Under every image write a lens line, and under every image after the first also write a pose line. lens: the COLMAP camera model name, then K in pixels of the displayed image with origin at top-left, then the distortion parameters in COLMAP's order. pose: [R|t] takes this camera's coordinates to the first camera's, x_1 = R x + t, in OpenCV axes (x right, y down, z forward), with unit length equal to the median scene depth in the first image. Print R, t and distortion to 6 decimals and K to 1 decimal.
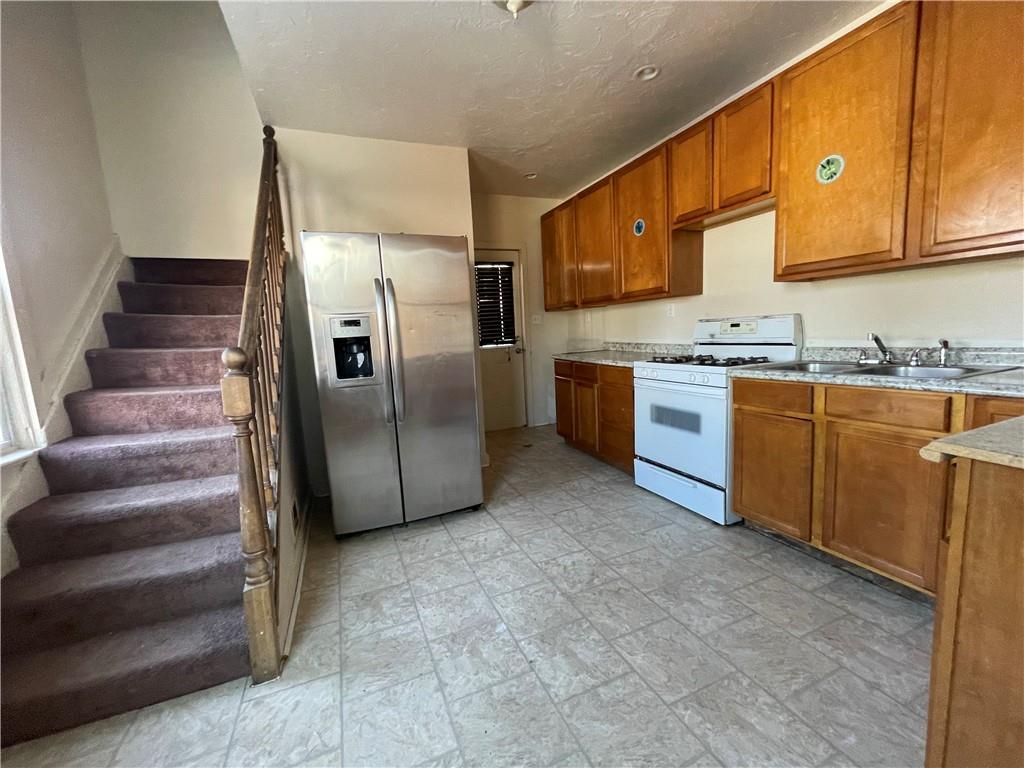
lens RADIAL K [[416.8, 0, 510.0], [0, 416.8, 384.0], [0, 0, 1]] dist [-0.007262, 0.000117]
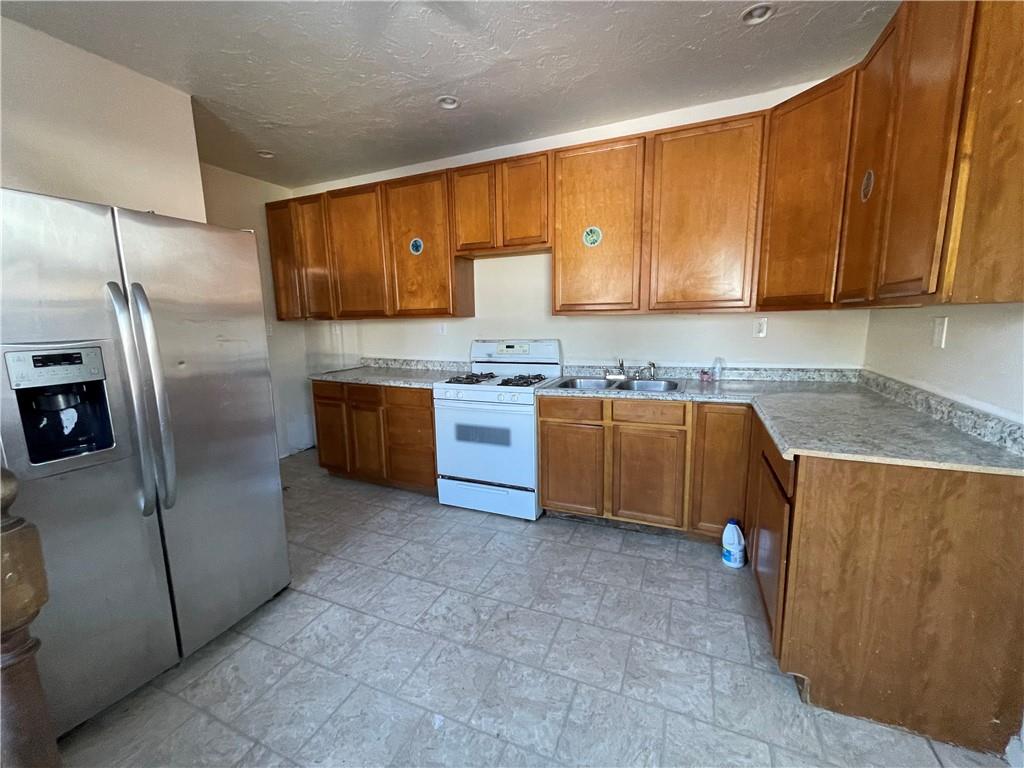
lens RADIAL K [[416.8, 0, 509.1], [0, 416.8, 383.2], [0, 0, 1]] dist [-0.007262, 0.000117]
pose [[0.721315, -0.070628, 0.688996, -0.324619], [0.069801, 0.997135, 0.029140, -0.086869], [-0.689080, 0.027073, 0.724179, 0.186775]]
